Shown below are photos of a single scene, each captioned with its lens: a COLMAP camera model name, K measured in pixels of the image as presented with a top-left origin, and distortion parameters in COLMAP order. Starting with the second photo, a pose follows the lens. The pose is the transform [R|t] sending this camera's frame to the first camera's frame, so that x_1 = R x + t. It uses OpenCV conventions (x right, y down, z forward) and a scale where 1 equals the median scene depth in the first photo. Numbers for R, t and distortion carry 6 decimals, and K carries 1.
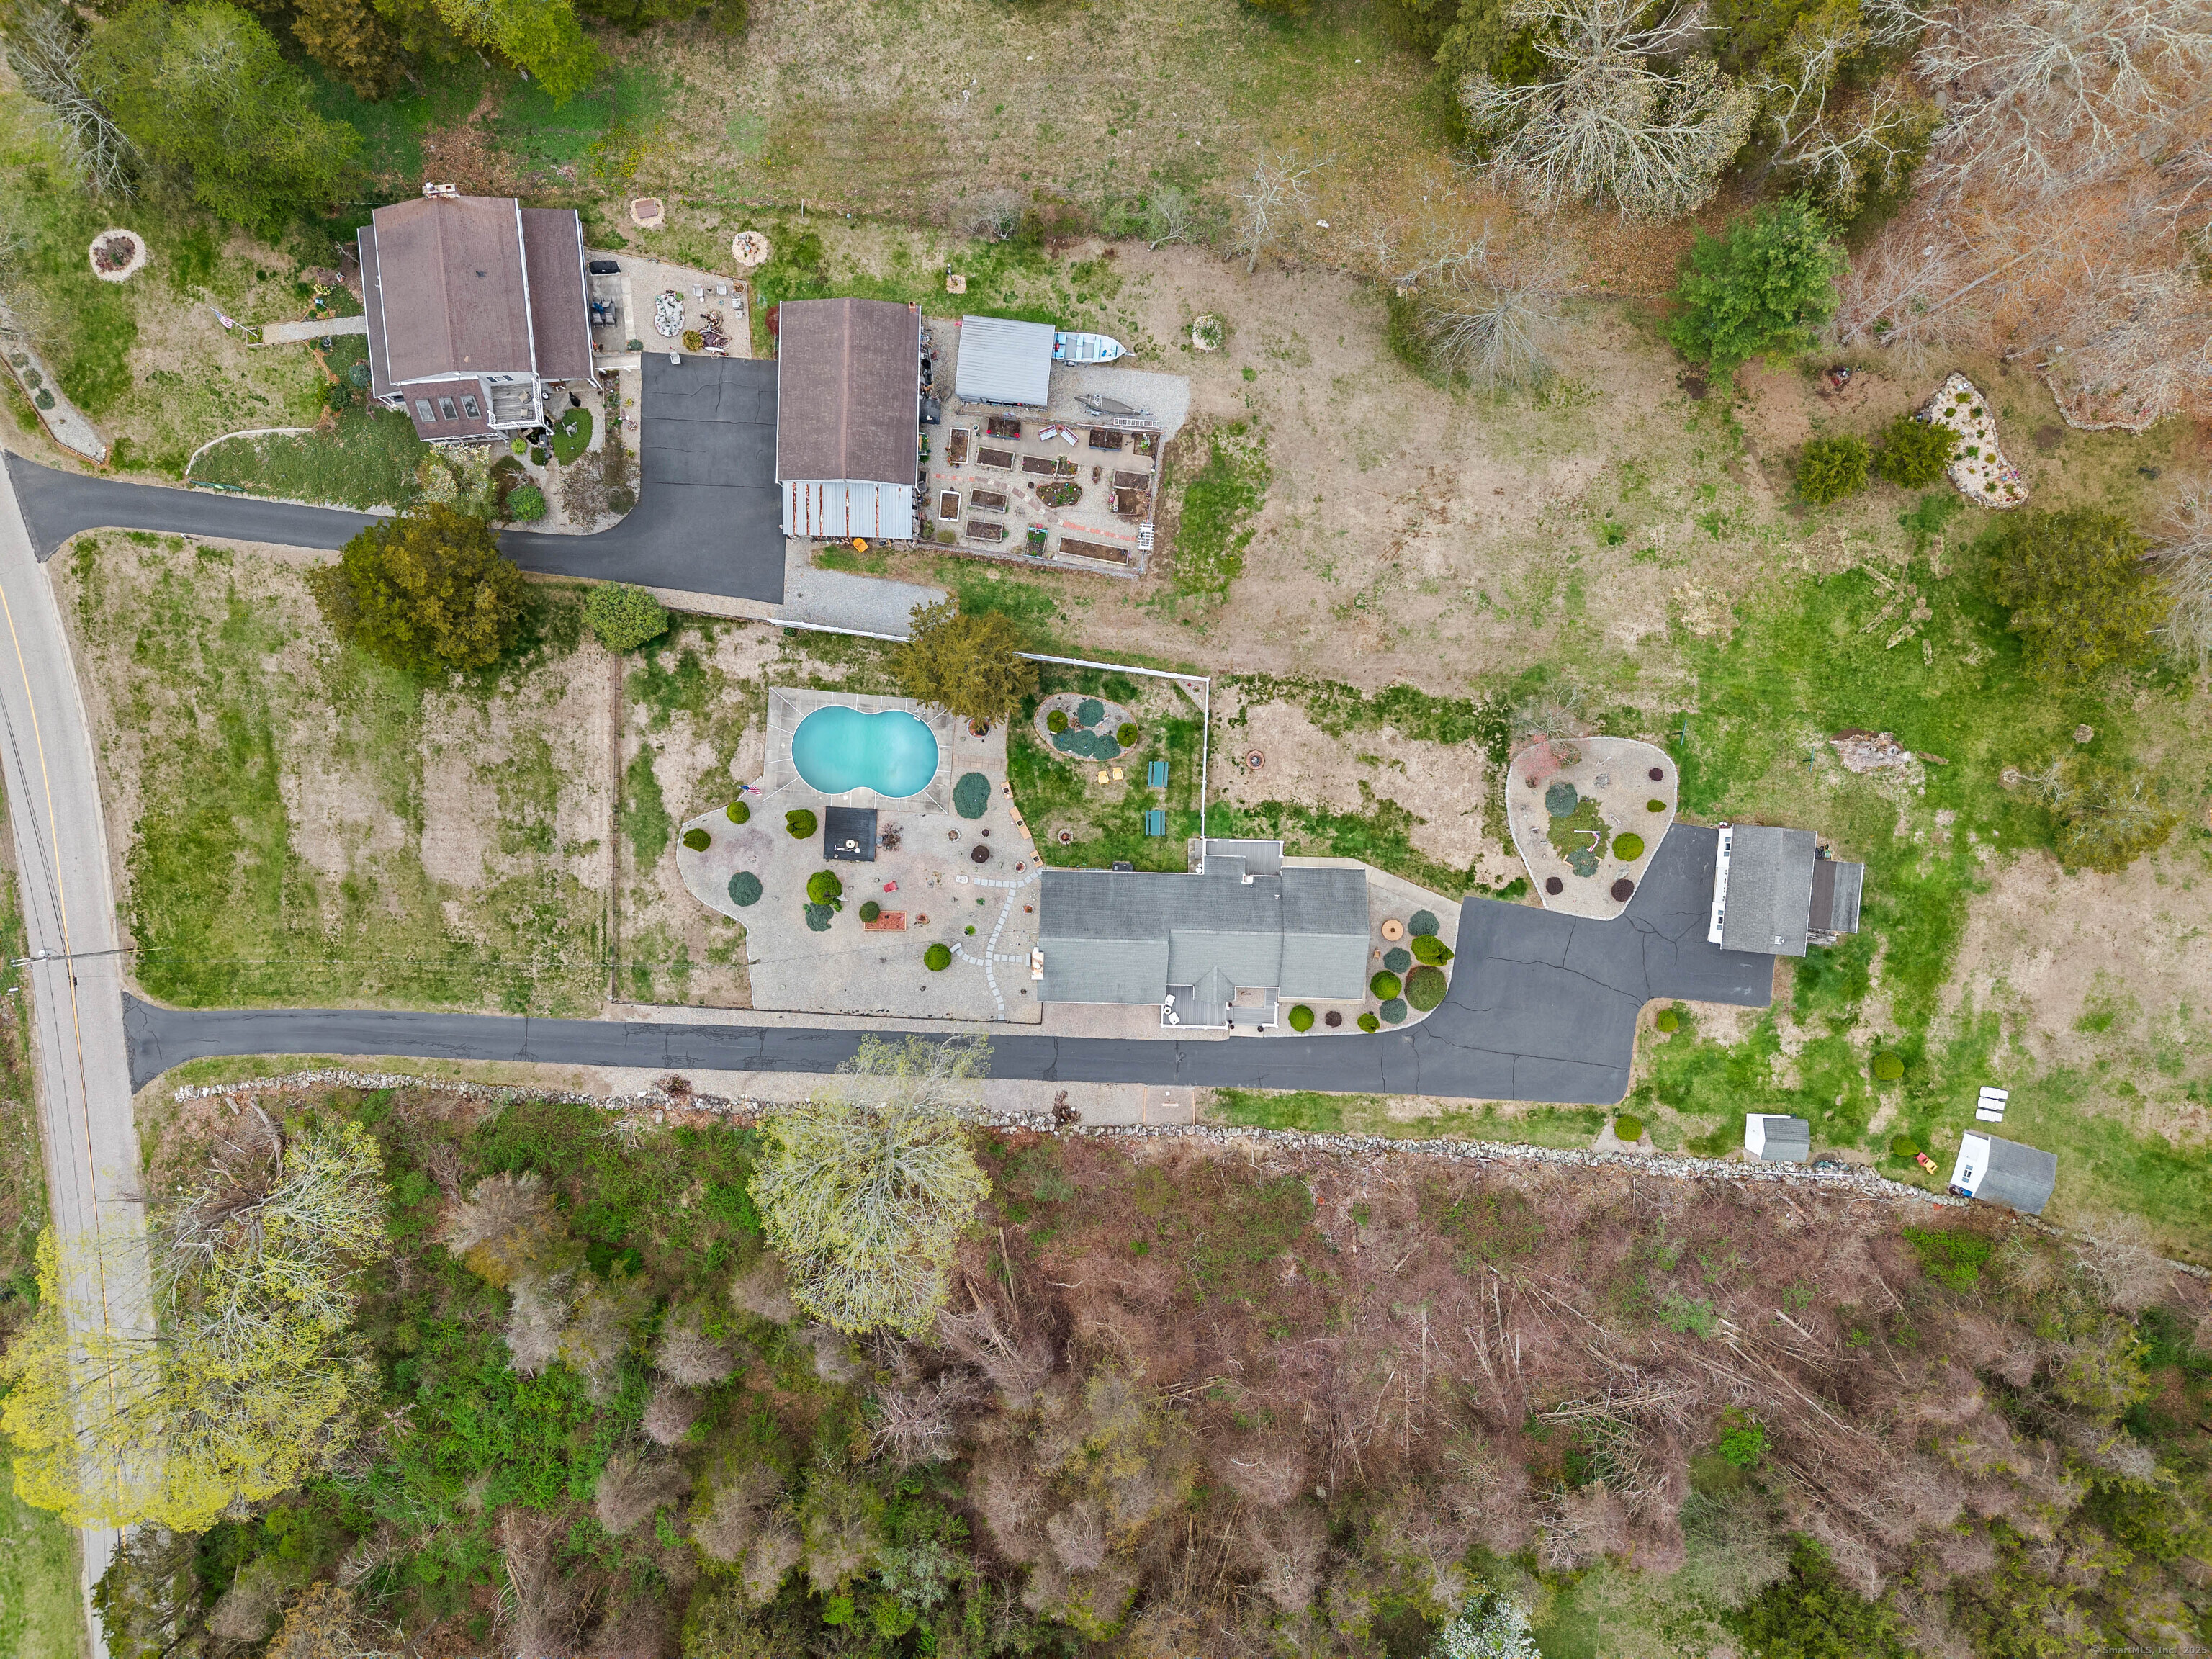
lens RADIAL K [[1535.5, 0, 1106.6], [0, 1535.5, 861.7], [0, 0, 1]] dist [0.103749, -0.180654]
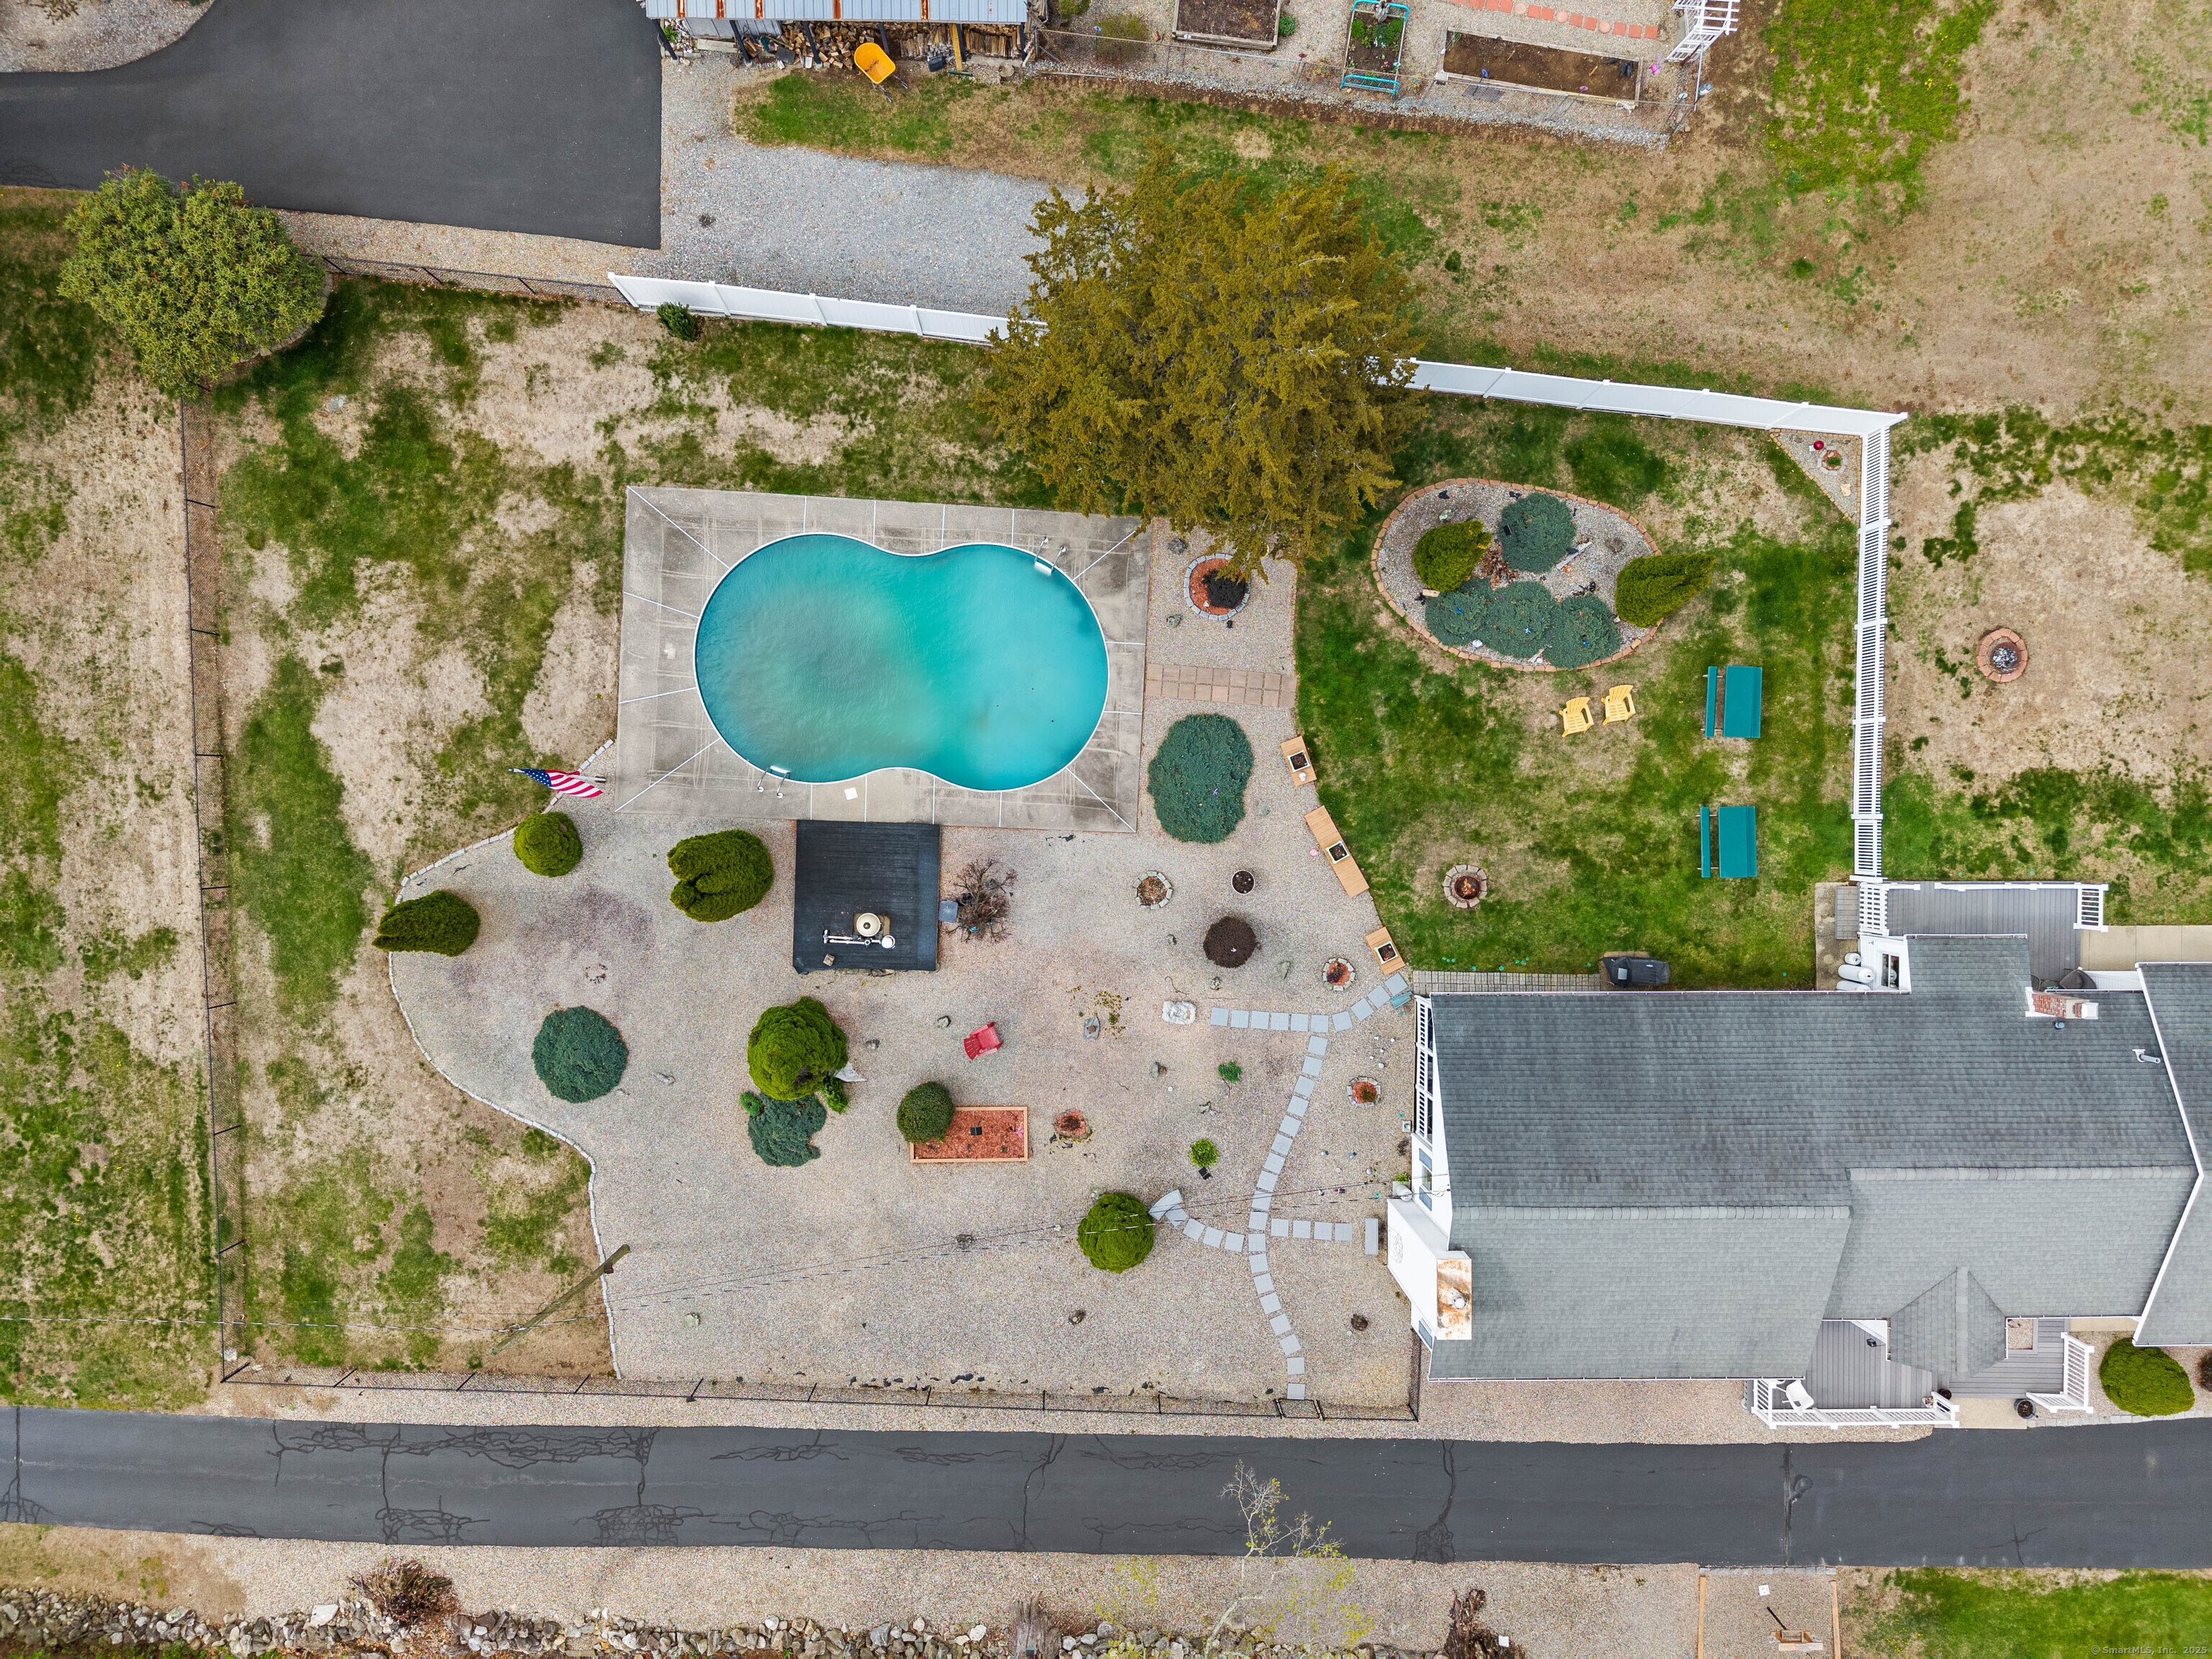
lens RADIAL K [[1523.1, 0, 1112.2], [0, 1523.1, 865.4], [0, 0, 1]] dist [0.032294, -0.032841]
pose [[0.999643, -0.026463, -0.003636, -0.107883], [0.026491, 0.999618, 0.007931, -0.026187], [0.003424, -0.008025, 0.999962, 0.646067]]
